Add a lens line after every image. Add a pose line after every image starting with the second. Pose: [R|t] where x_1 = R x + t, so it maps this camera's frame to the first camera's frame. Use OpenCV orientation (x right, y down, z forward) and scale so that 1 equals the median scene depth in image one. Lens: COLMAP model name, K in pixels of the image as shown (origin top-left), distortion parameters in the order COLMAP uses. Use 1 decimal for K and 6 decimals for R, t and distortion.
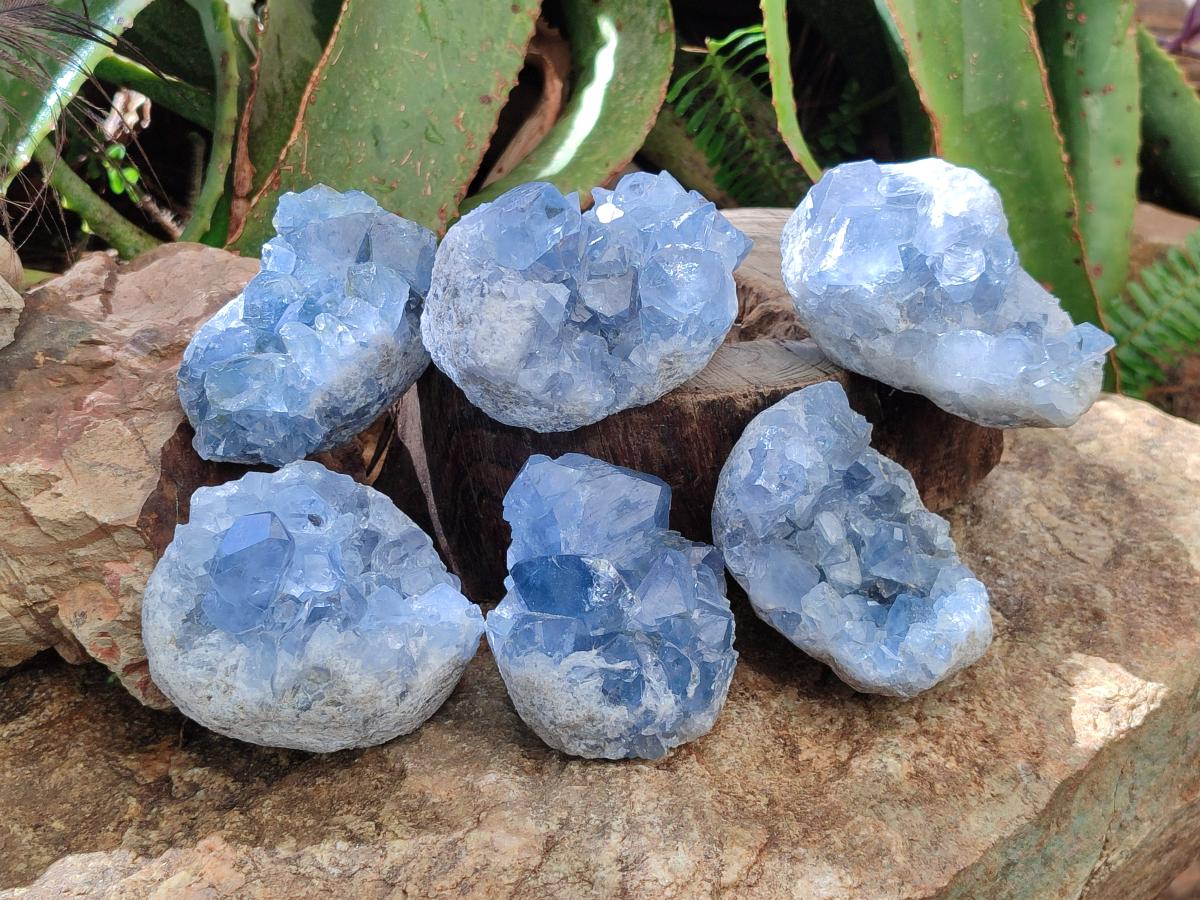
lens RADIAL K [[1966.0, 0, 600.0], [0, 1966.0, 450.0], [0, 0, 1]] dist [0.210356, -2.007040]
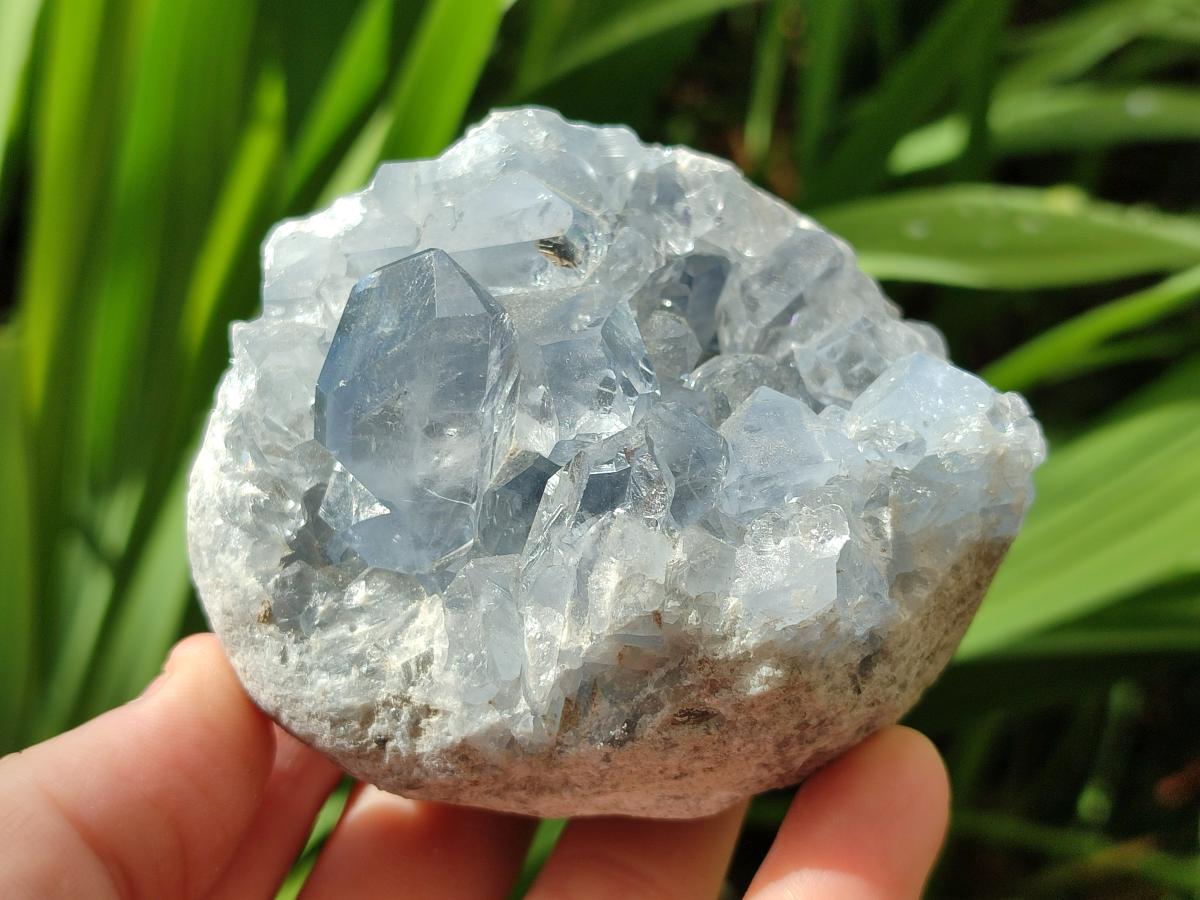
lens RADIAL K [[1966.0, 0, 600.0], [0, 1966.0, 450.0], [0, 0, 1]] dist [0.210356, -2.007040]
pose [[0.969884, -0.168324, -0.176043, -0.075572], [0.188203, 0.976716, 0.102984, 0.035815], [0.154609, -0.133015, 0.978981, 0.625971]]
